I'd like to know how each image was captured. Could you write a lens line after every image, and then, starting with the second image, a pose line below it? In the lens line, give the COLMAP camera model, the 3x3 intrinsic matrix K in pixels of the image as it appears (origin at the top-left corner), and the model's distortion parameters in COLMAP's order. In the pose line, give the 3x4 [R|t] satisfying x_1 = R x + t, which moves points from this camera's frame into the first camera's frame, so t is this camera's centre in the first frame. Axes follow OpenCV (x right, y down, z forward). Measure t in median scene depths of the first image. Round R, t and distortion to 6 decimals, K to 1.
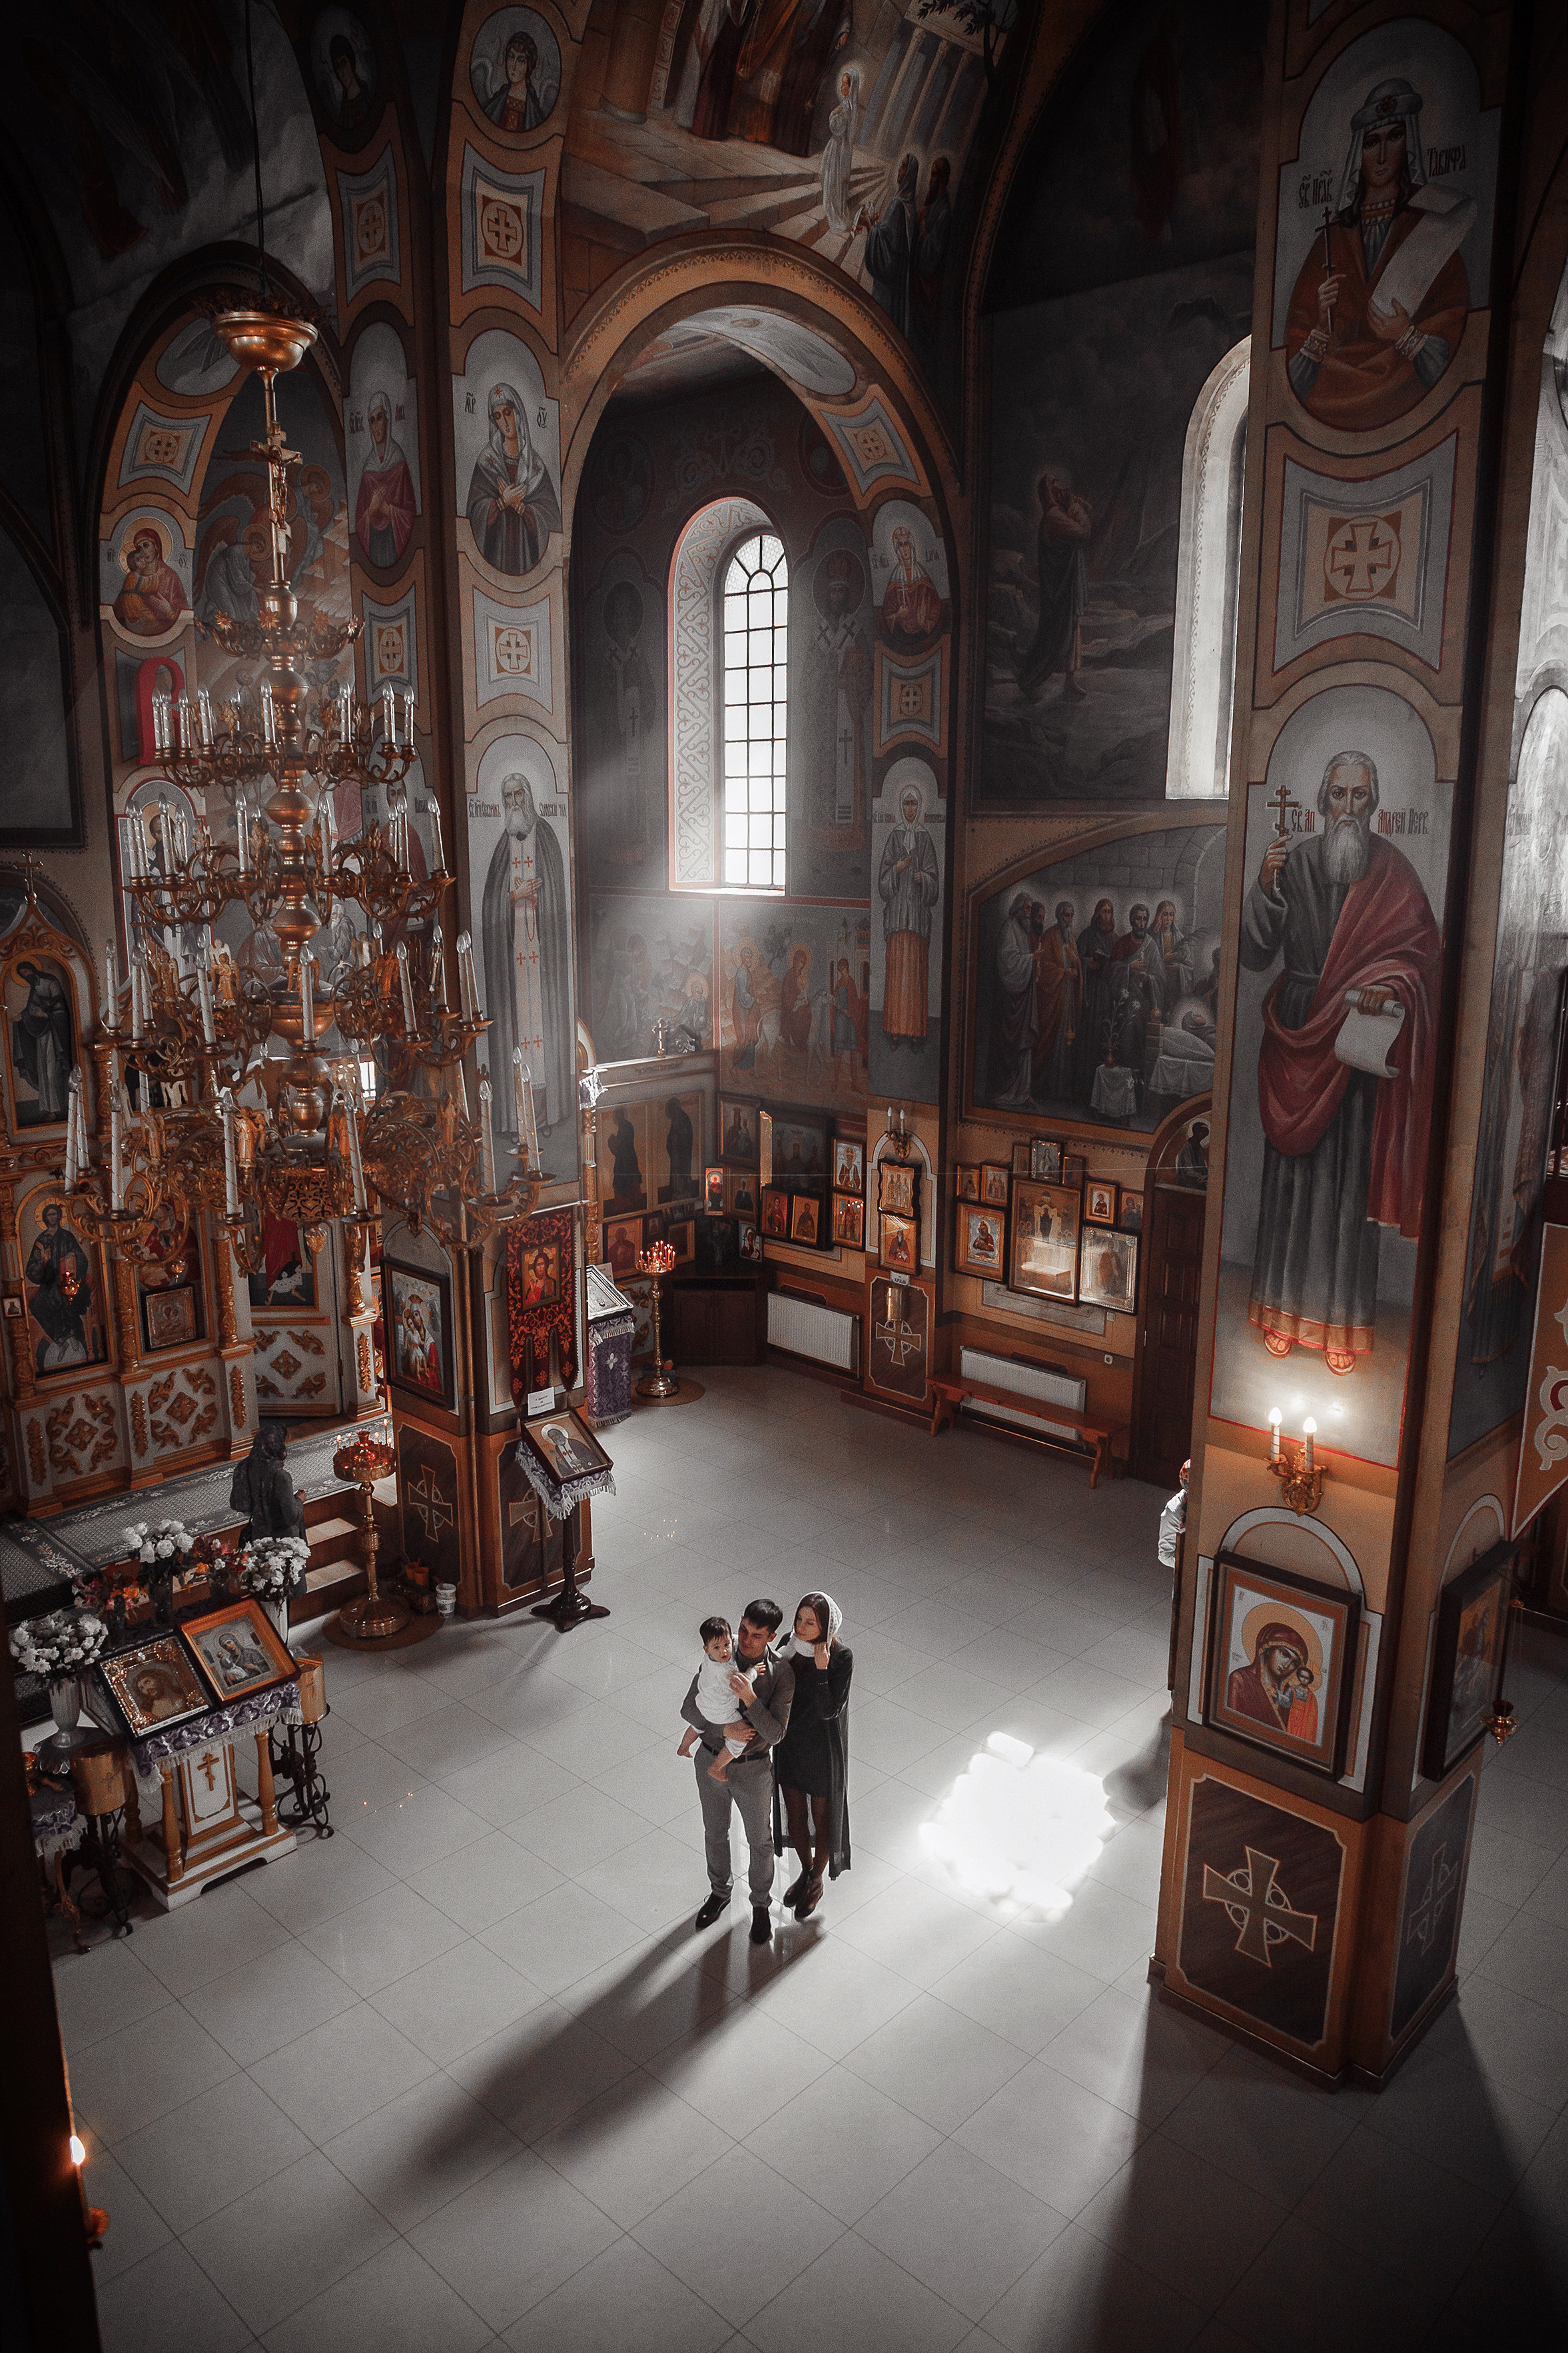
lens RADIAL K [[1598.5, 0, 789.4], [0, 1598.5, 1178.3], [0, 0, 1]] dist [-0.065449, 0.035599]
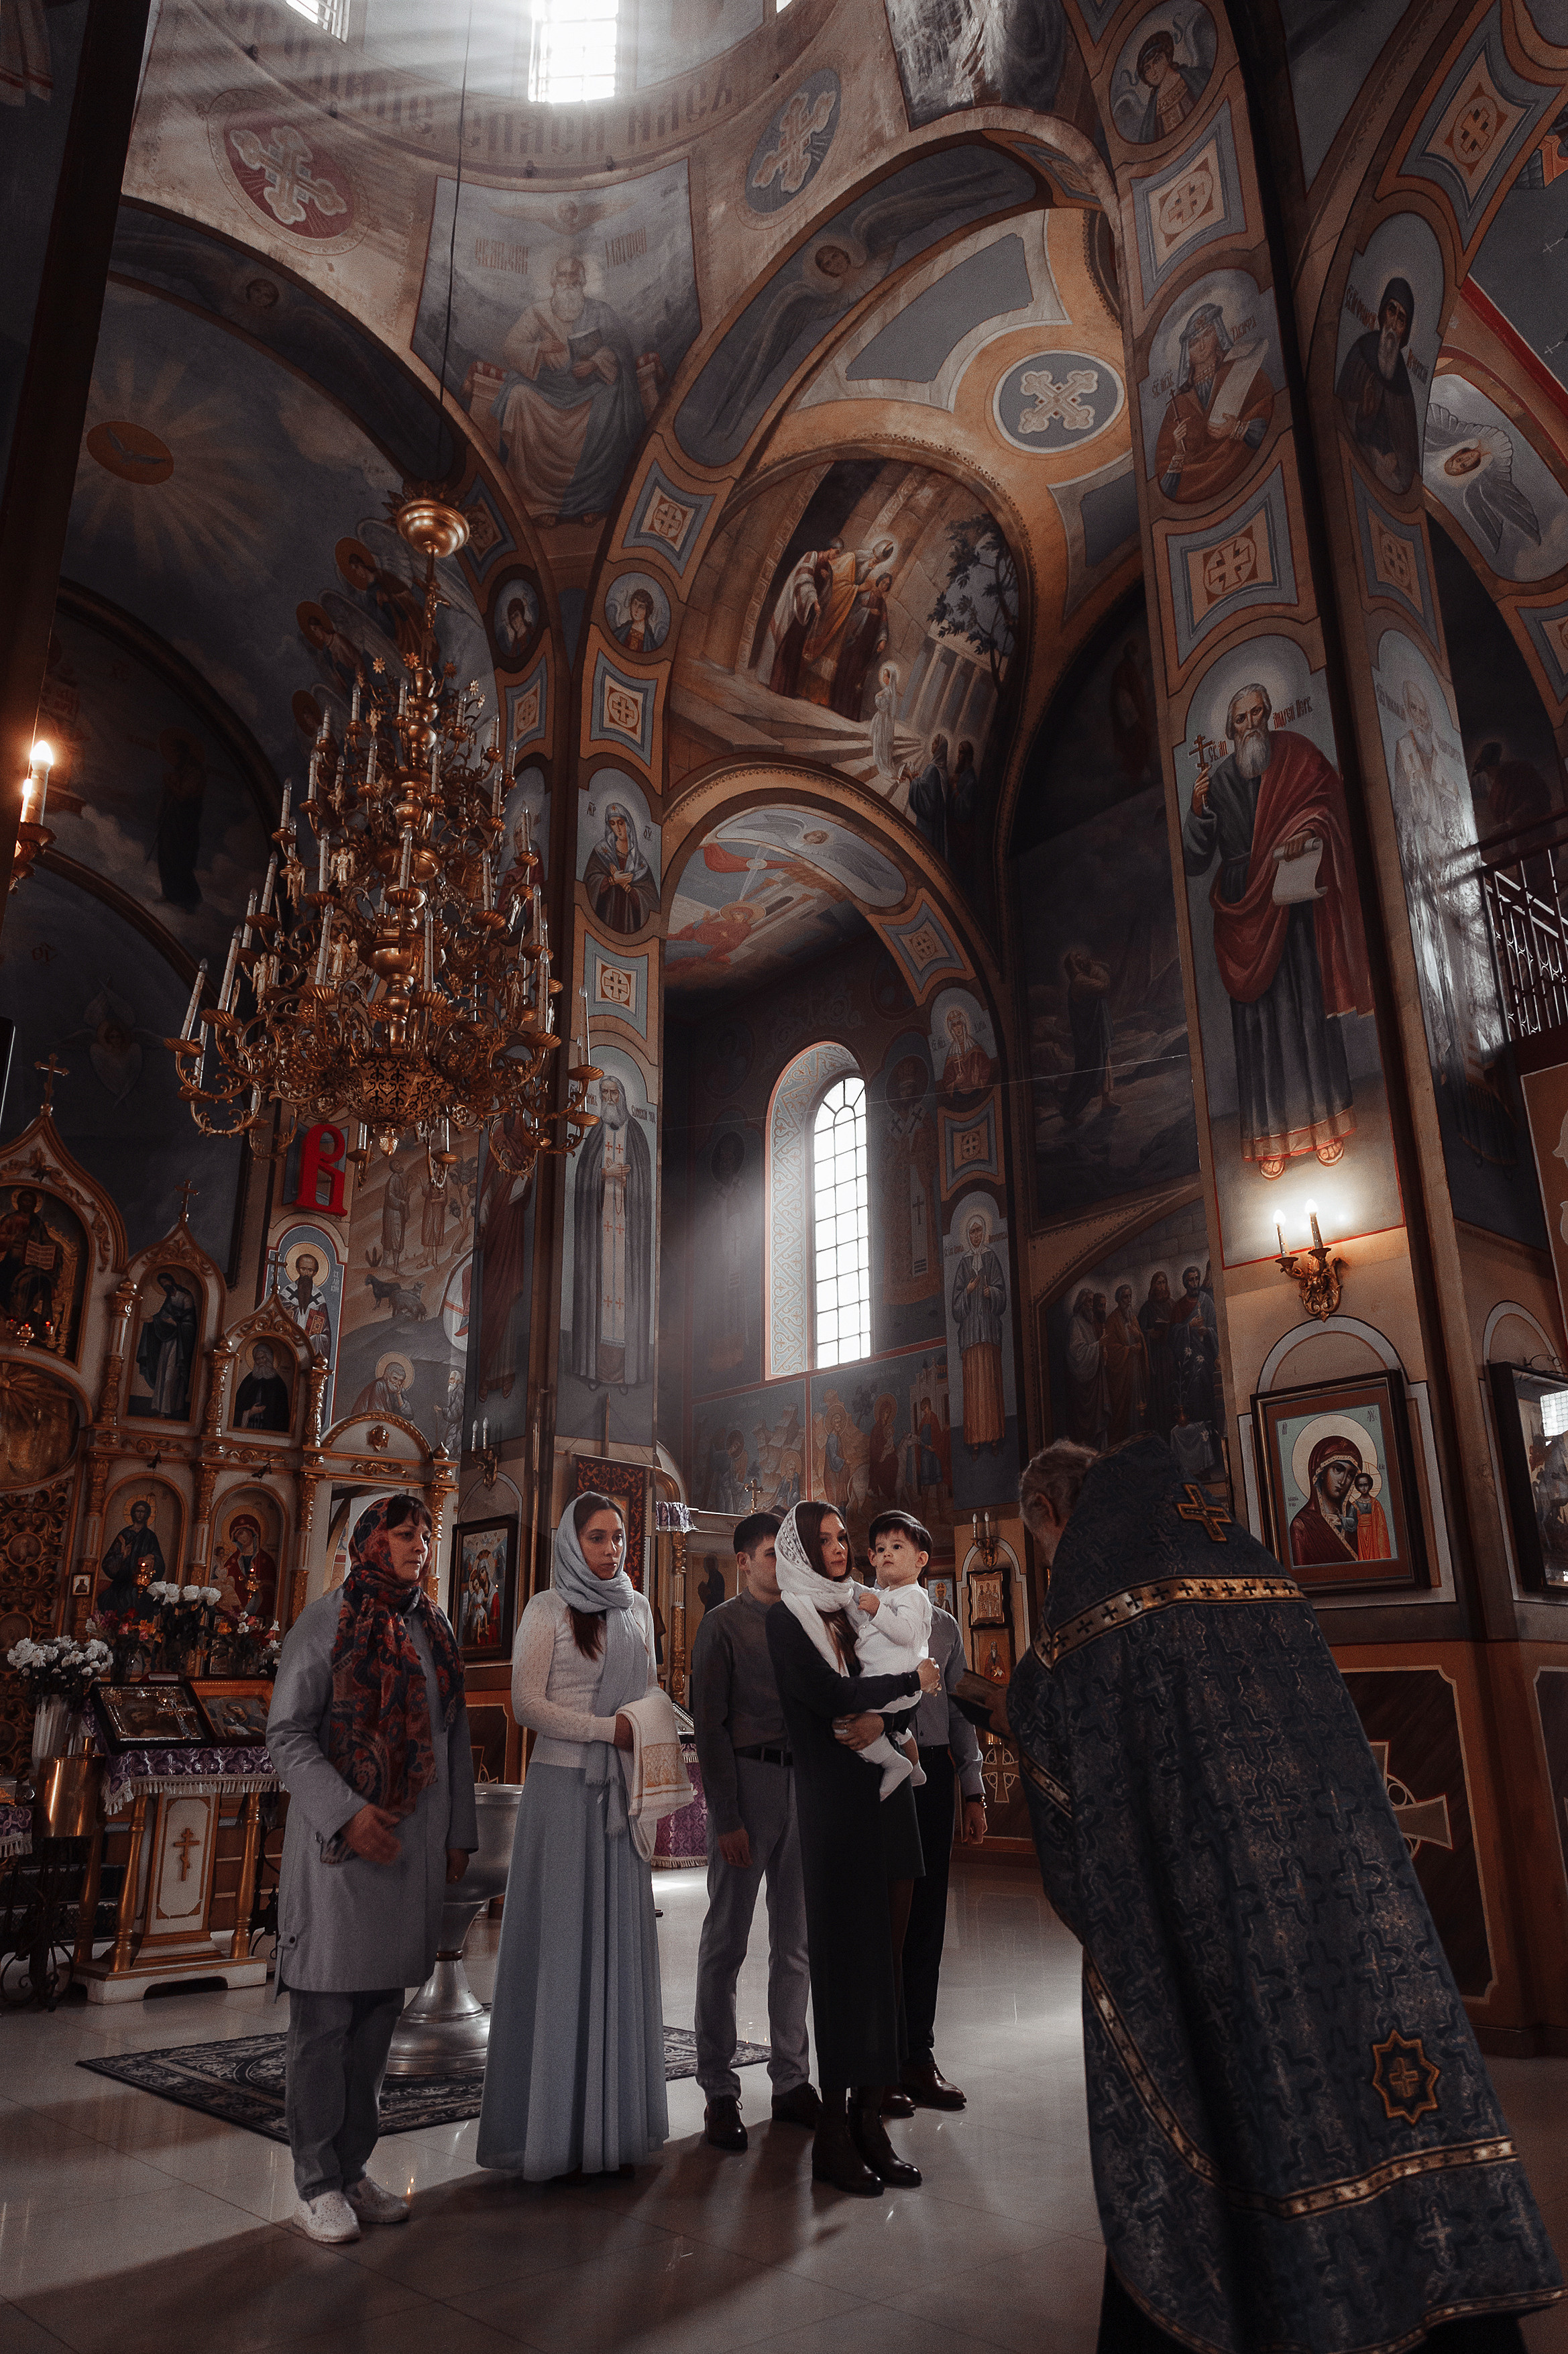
lens RADIAL K [[1577.5, 0, 800.6], [0, 1577.5, 1209.9], [0, 0, 1]] dist [0.016079, -0.001750]
pose [[0.996721, -0.038681, -0.071064, 0.042489], [-0.002986, 0.860131, -0.510064, 0.399282], [0.080854, 0.508604, 0.857196, 0.058565]]
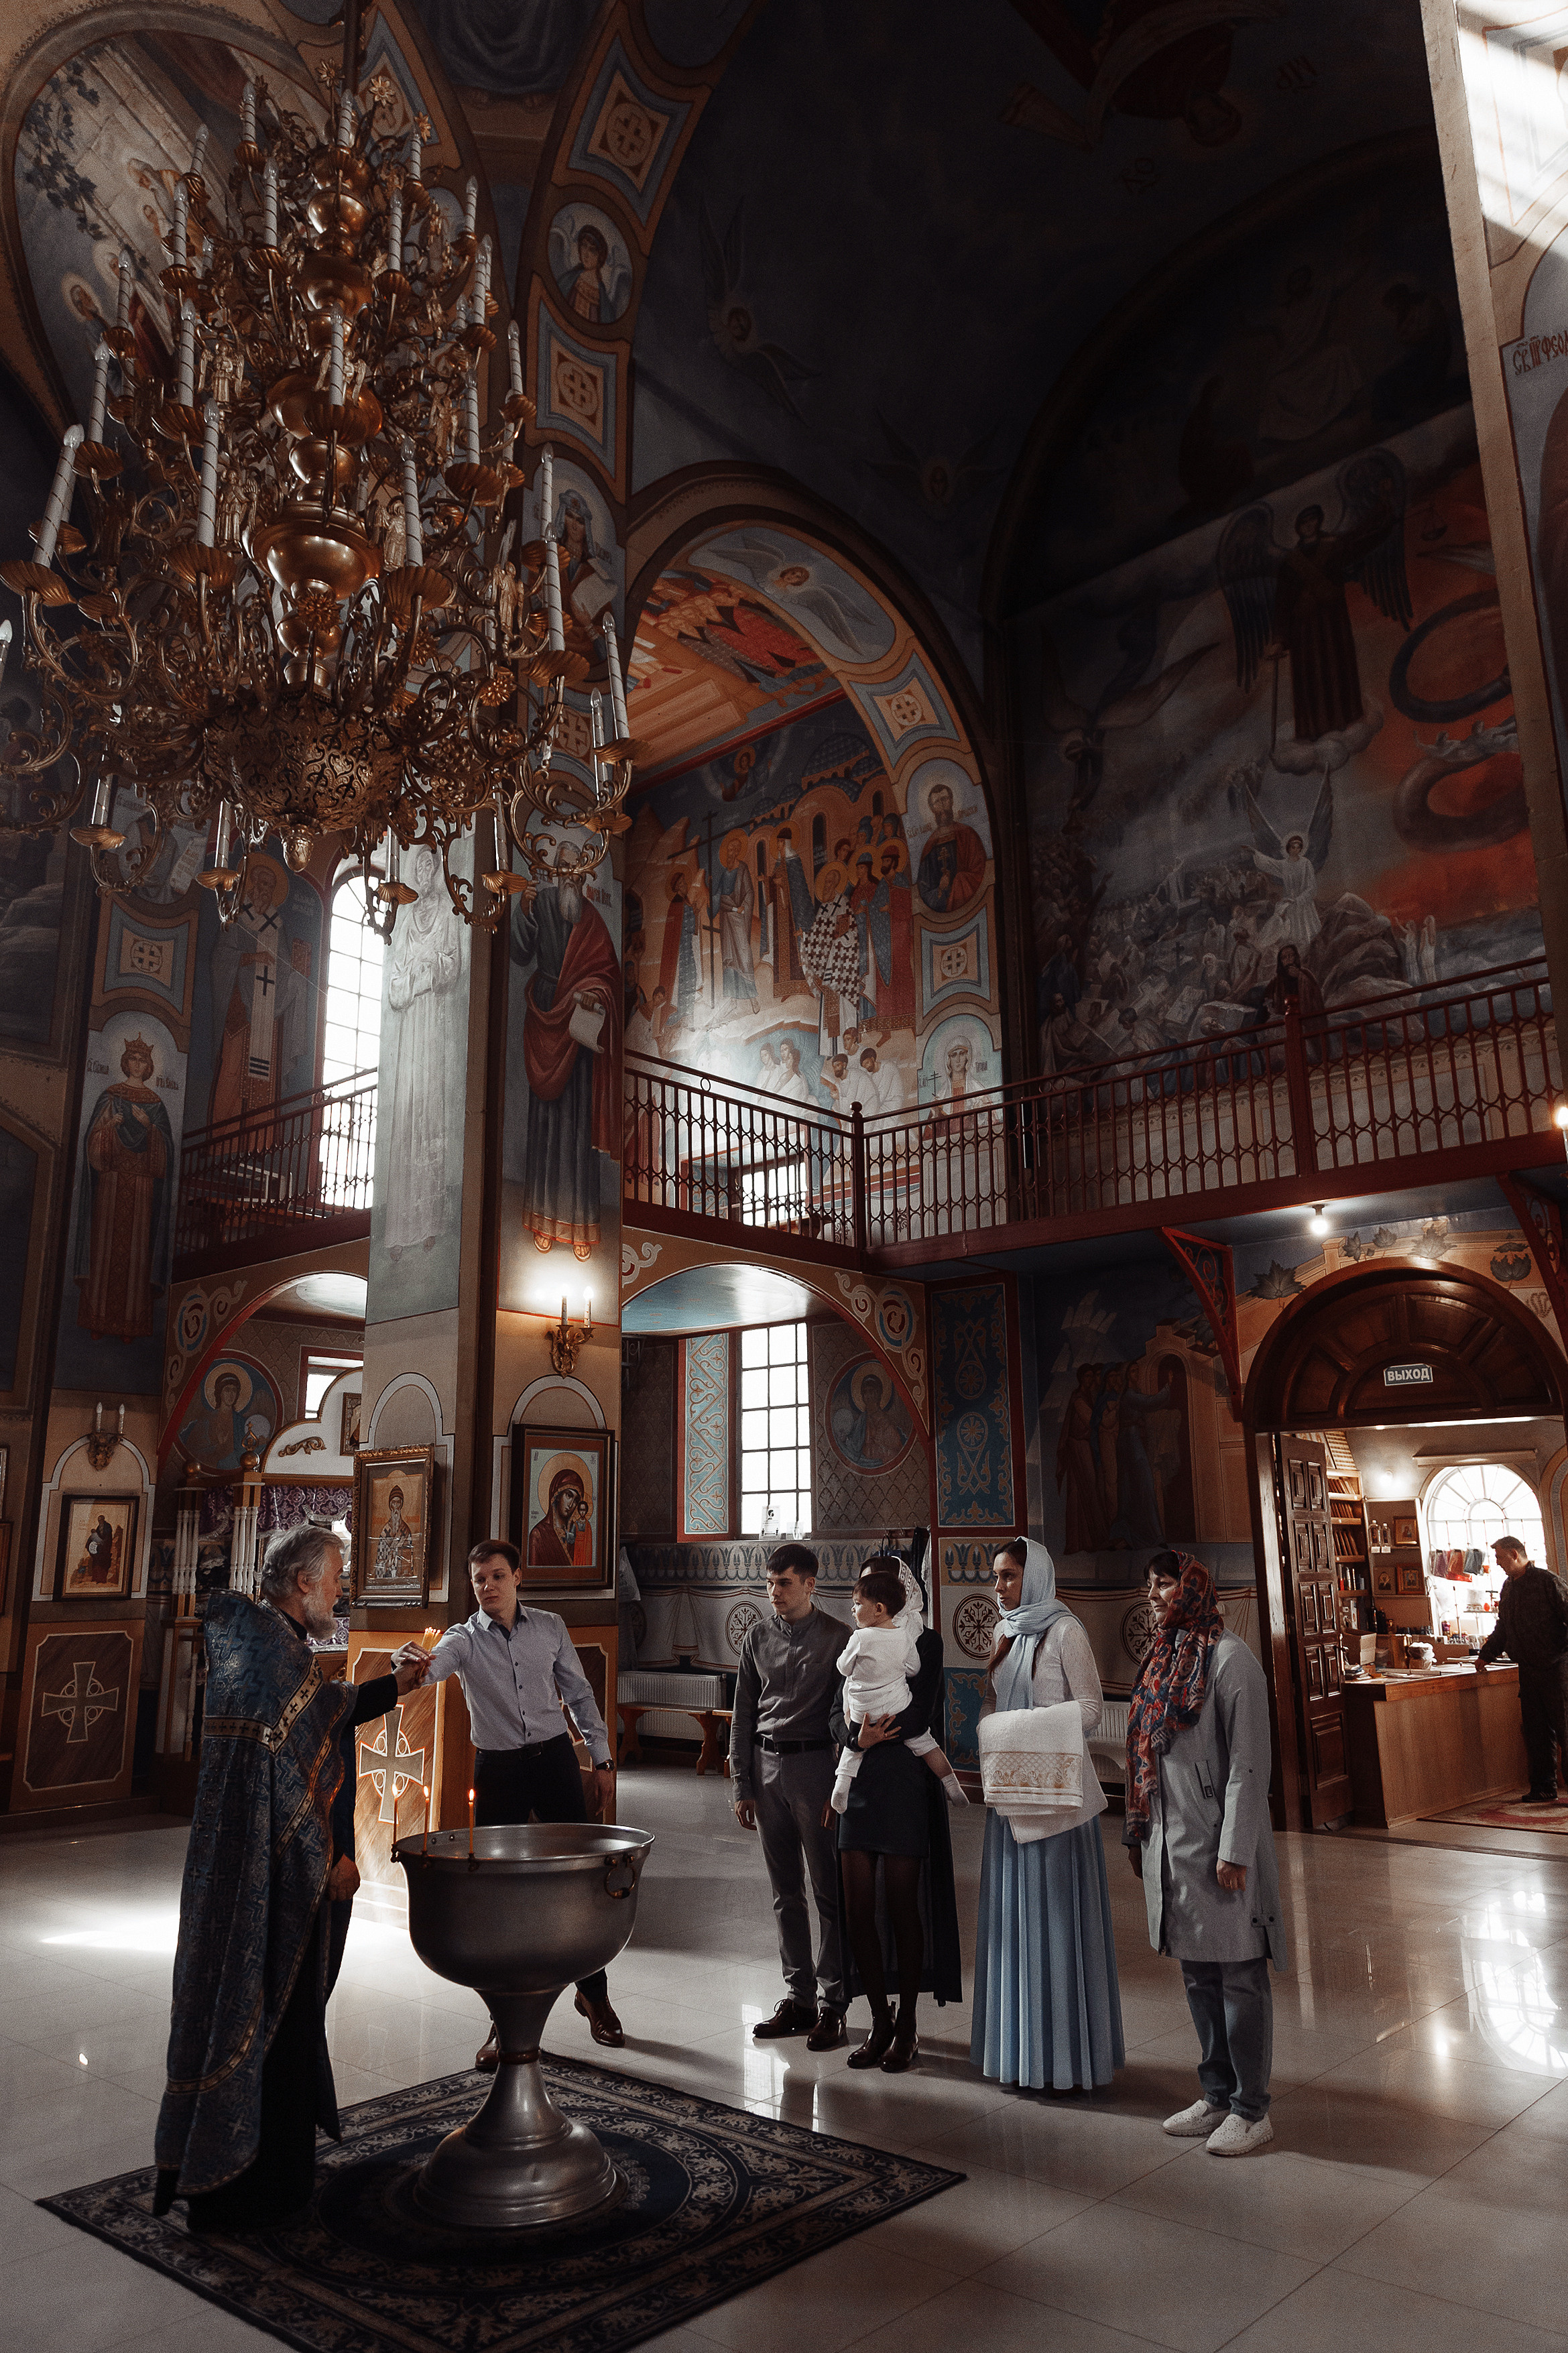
lens RADIAL K [[1593.3, 0, 789.6], [0, 1593.3, 1181.1], [0, 0, 1]] dist [0.018461, 0.001325]
pose [[-0.012969, 0.237436, 0.971317, -0.587380], [0.230407, 0.945967, -0.228163, 0.242137], [-0.973008, 0.220839, -0.066976, 0.532142]]
